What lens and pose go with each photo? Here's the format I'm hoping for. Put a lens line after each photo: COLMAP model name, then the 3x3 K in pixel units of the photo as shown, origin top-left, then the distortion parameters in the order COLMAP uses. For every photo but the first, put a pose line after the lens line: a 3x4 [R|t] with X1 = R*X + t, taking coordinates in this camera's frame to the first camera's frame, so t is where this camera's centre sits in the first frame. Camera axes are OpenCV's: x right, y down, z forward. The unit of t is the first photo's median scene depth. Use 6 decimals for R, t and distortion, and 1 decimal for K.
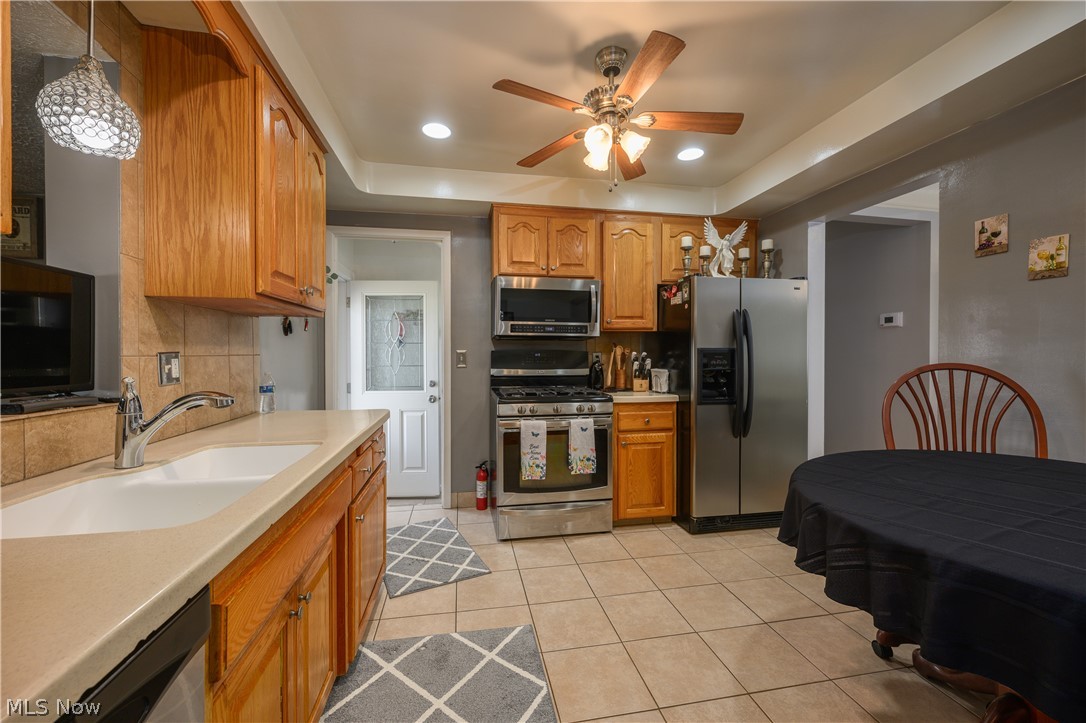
lens RADIAL K [[427.4, 0, 537.7], [0, 427.4, 358.3], [0, 0, 1]] dist [-0.000106, -0.000092]
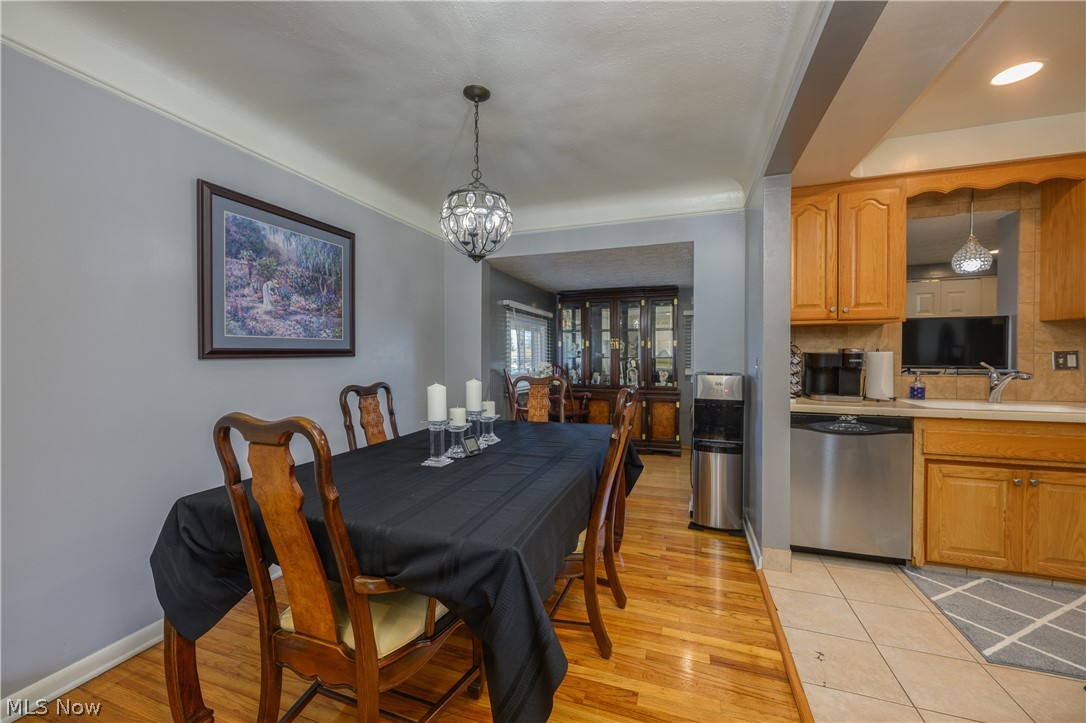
lens RADIAL K [[427.4, 0, 537.7], [0, 427.4, 358.3], [0, 0, 1]] dist [-0.000106, -0.000092]
pose [[-0.498559, 0.010688, -0.866790, 0.889340], [-0.004303, 0.999881, 0.014804, -0.001062], [0.866845, 0.011111, -0.498453, 0.013926]]
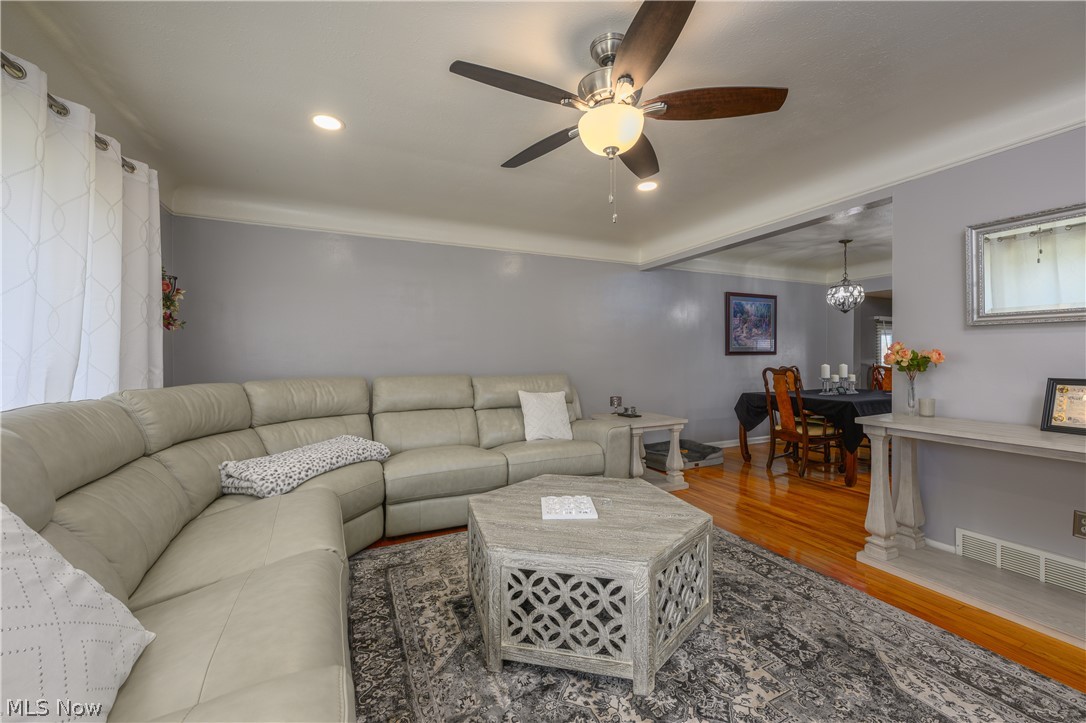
lens RADIAL K [[435.5, 0, 540.0], [0, 435.5, 357.8], [0, 0, 1]] dist [0.000225, -0.000009]
pose [[-0.965695, 0.004687, -0.259637, 1.346525], [0.003246, 0.999977, 0.005979, 0.003603], [0.259659, 0.004931, -0.965688, 0.410421]]
